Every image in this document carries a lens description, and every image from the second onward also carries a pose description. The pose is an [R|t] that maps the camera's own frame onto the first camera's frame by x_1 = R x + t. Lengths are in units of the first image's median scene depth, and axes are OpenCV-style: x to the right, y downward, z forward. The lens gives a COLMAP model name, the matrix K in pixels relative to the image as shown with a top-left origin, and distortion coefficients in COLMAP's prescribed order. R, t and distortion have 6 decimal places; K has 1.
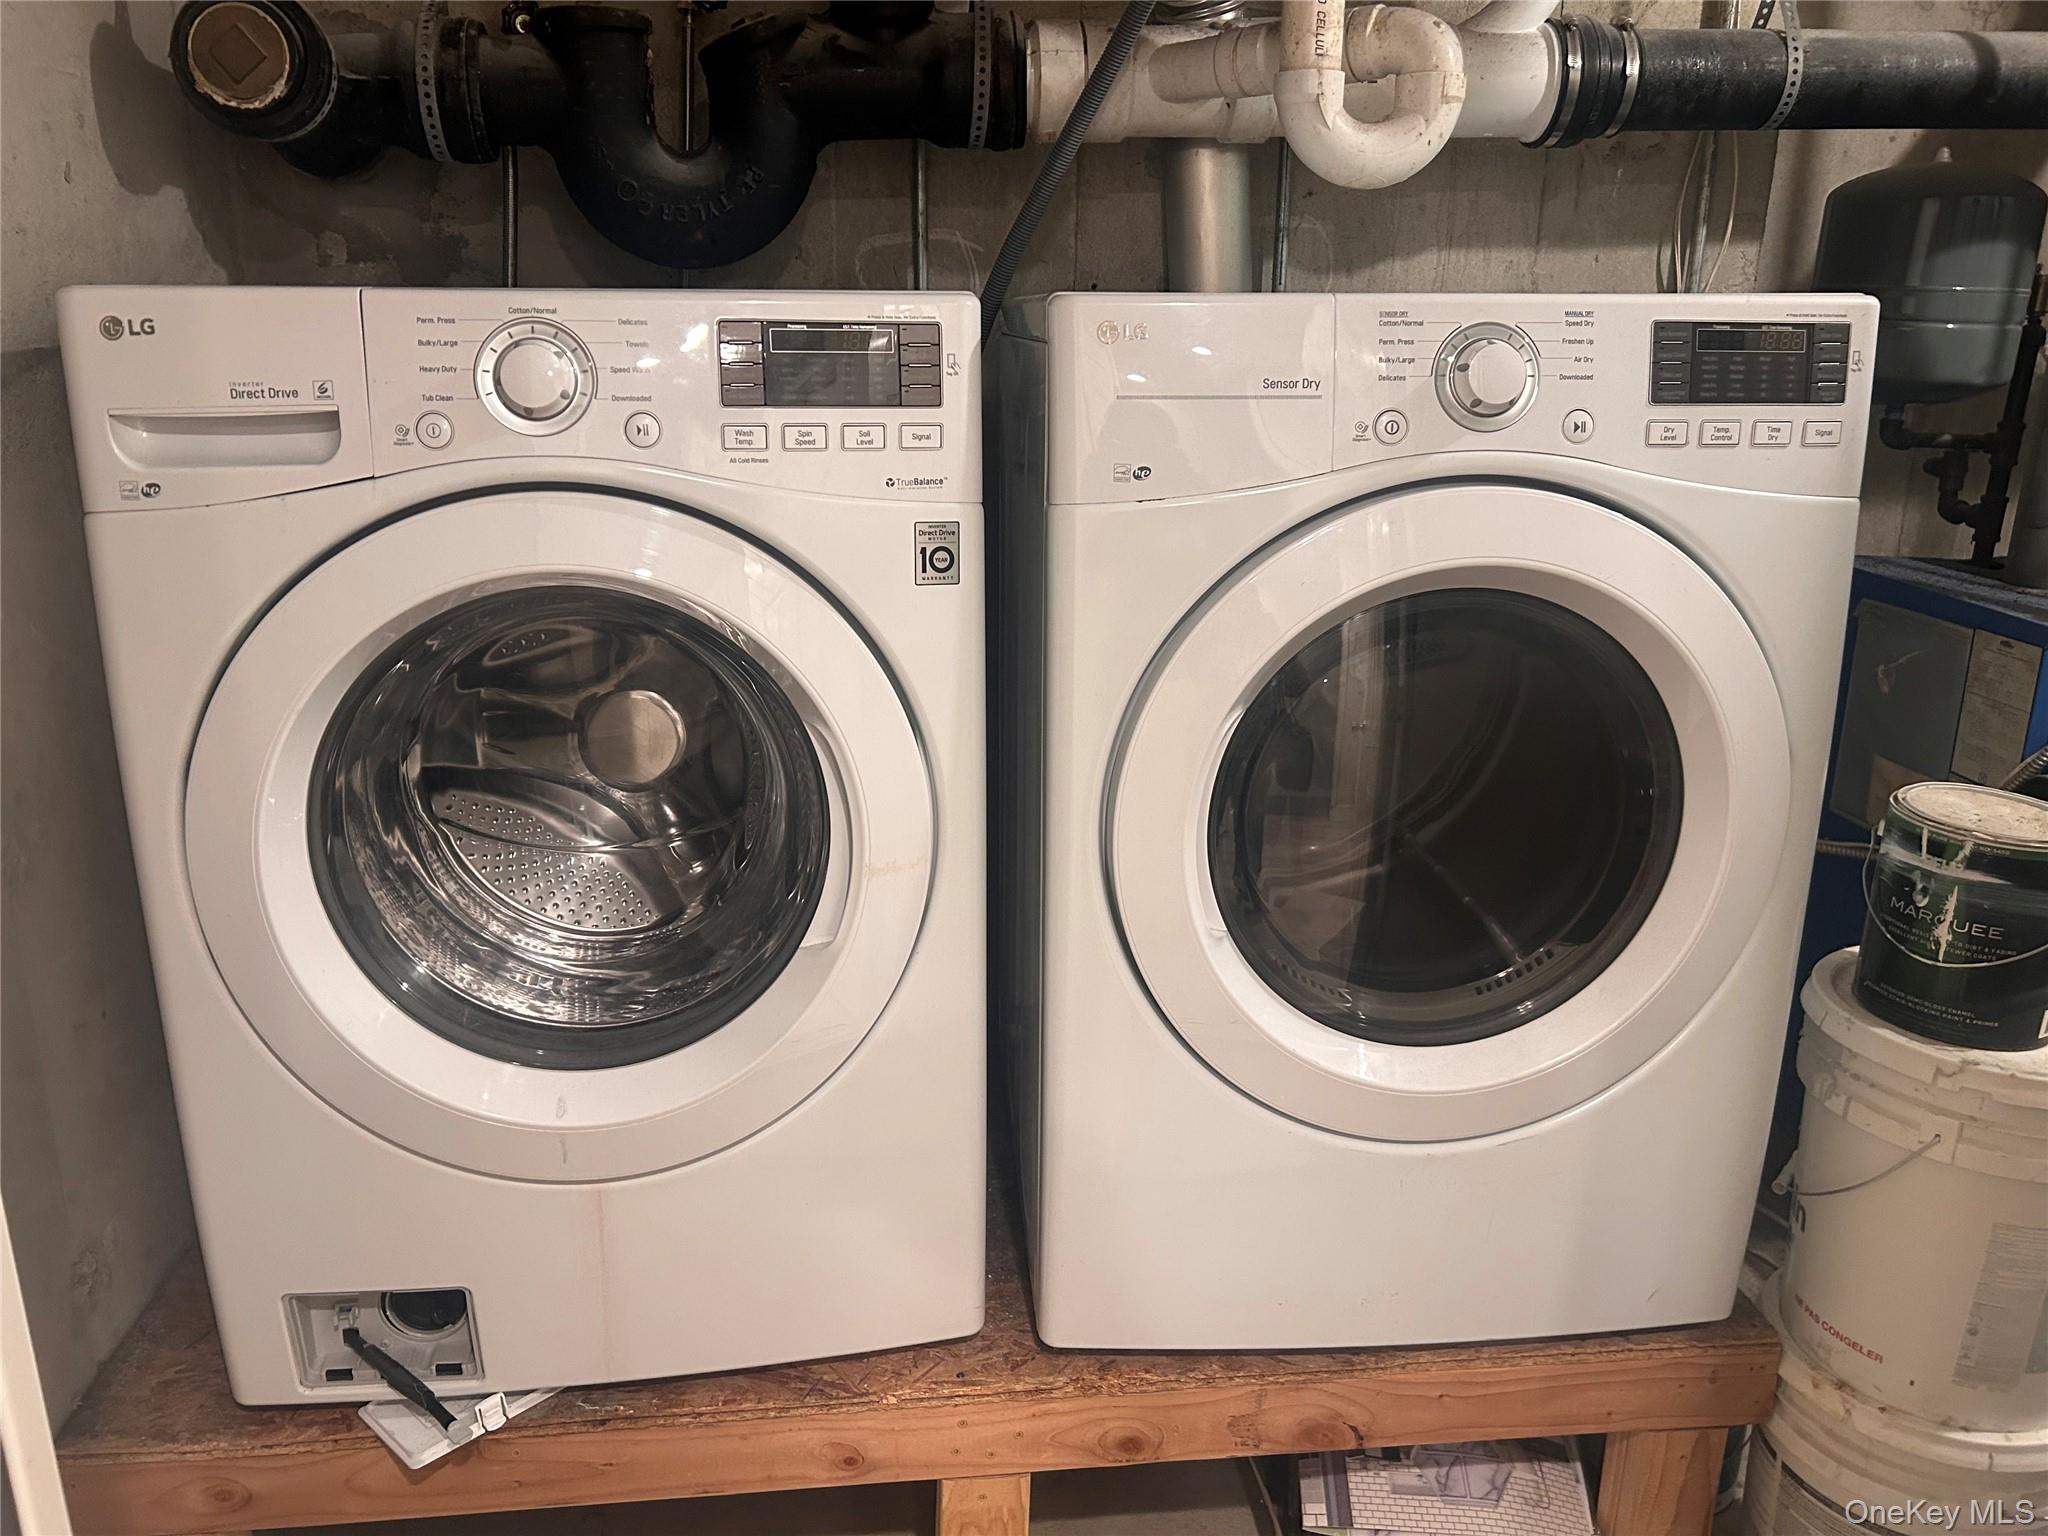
lens RADIAL K [[1541.3, 0, 1018.6], [0, 1541.3, 752.6], [0, 0, 1]] dist [0.049373, -0.064962]
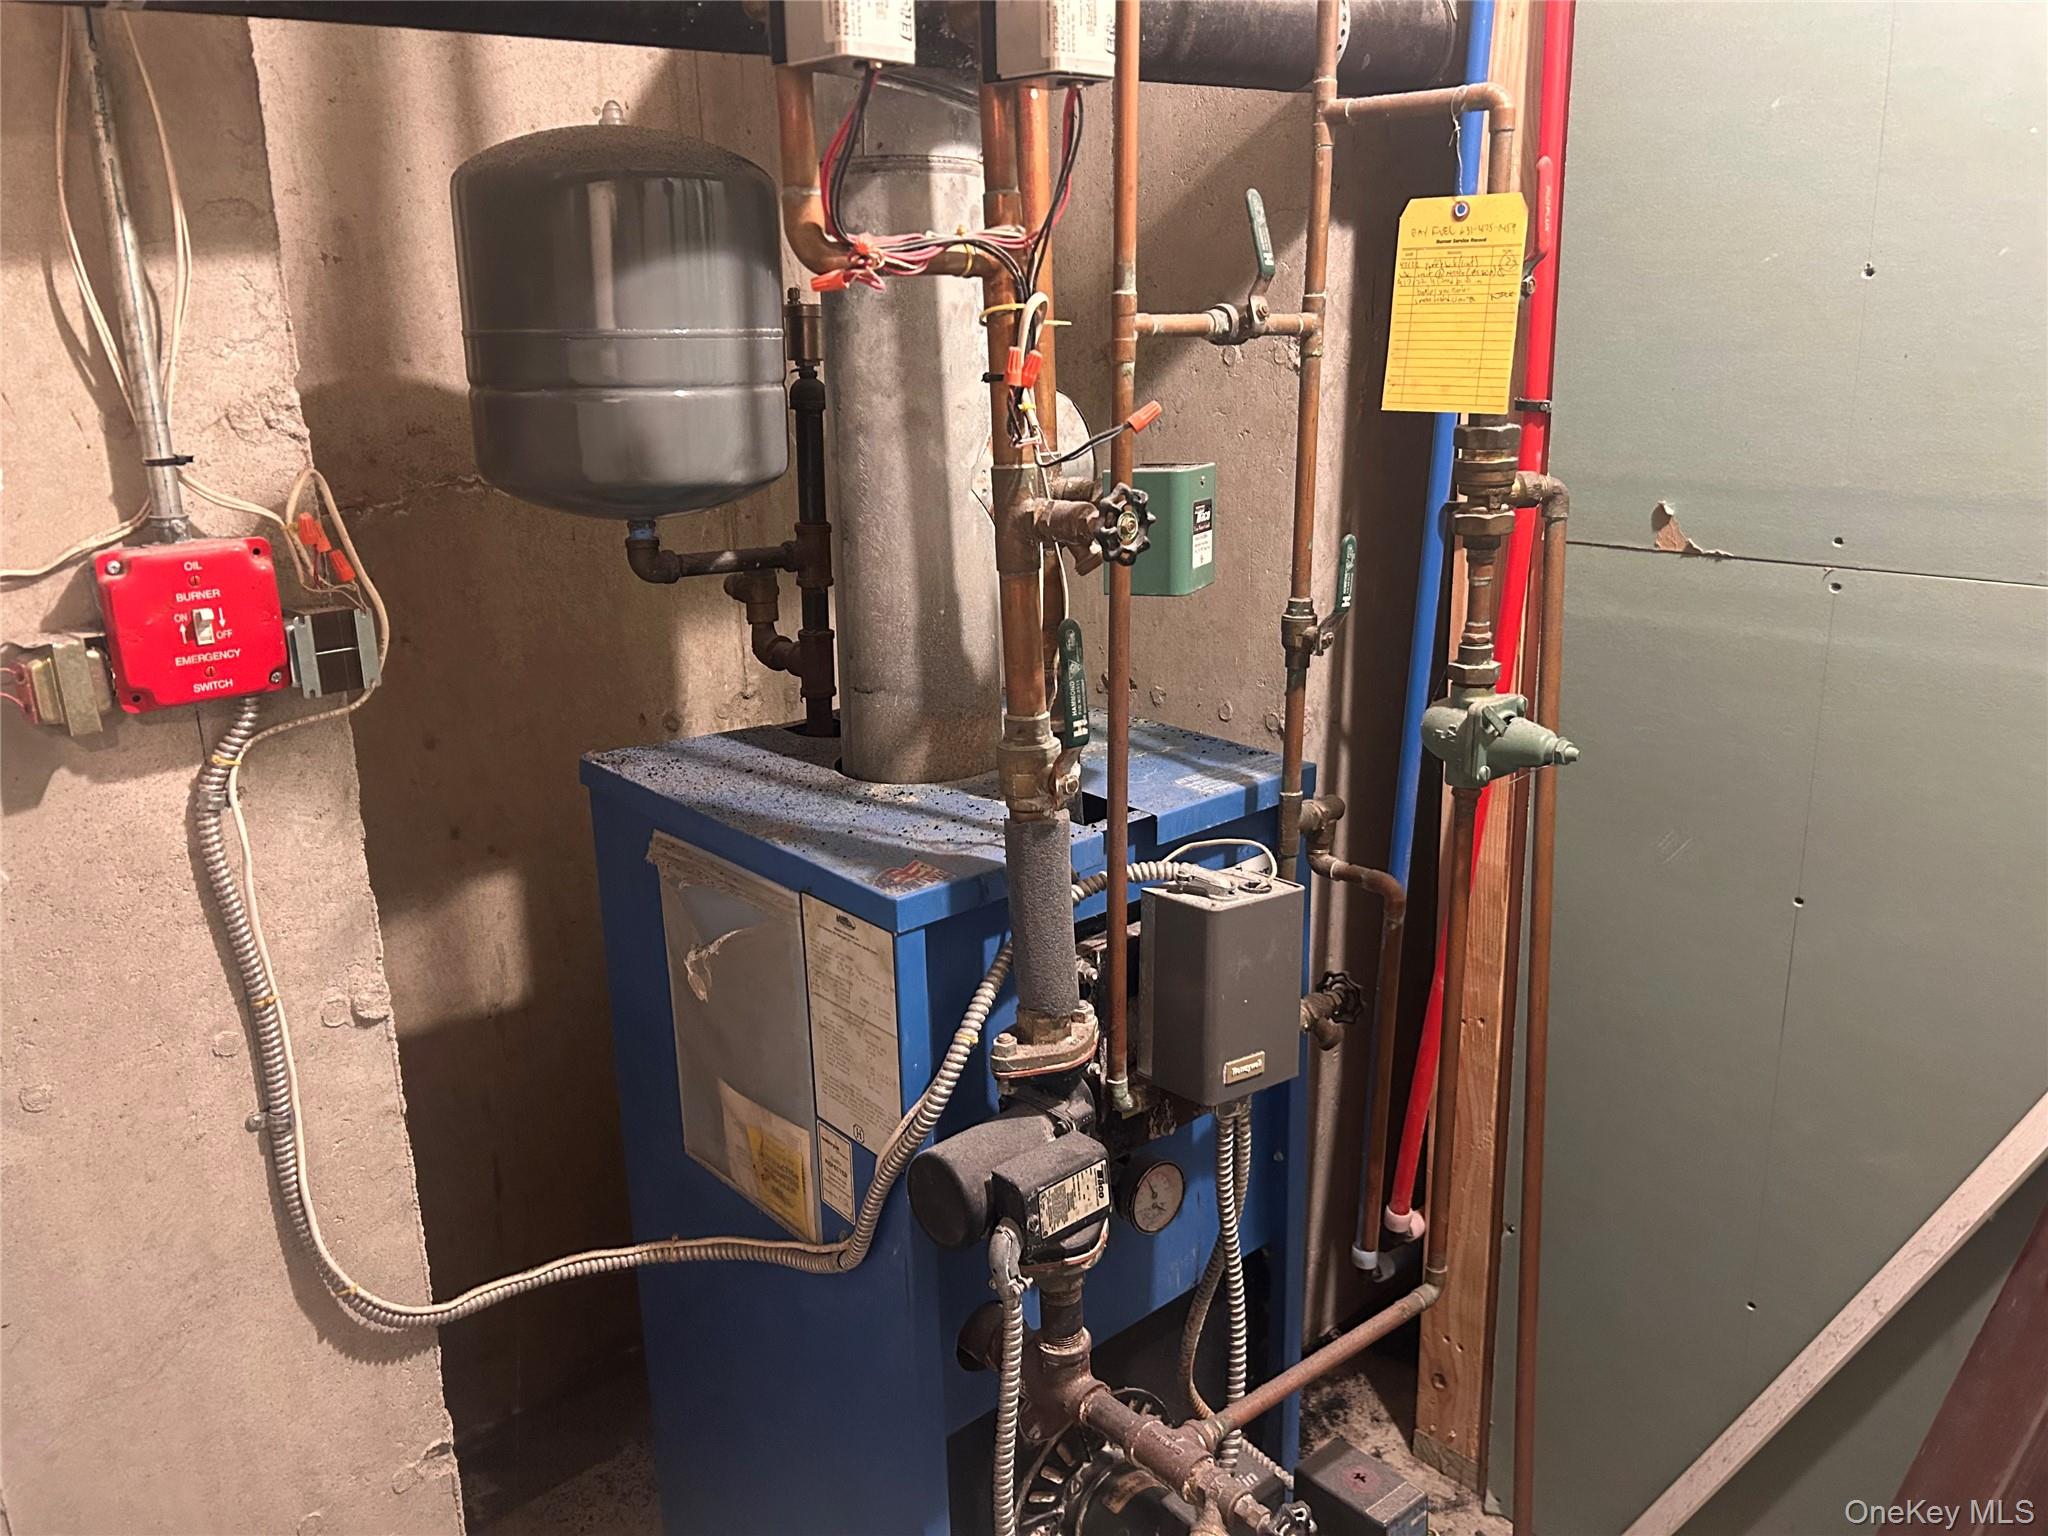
lens RADIAL K [[1541.3, 0, 1018.8], [0, 1541.3, 771.1], [0, 0, 1]] dist [0.049373, -0.064962]
pose [[0.808964, -0.191783, 0.555695, 0.342415], [0.196824, 0.979092, 0.051376, -0.133580], [-0.553930, 0.067813, 0.829797, 0.430403]]
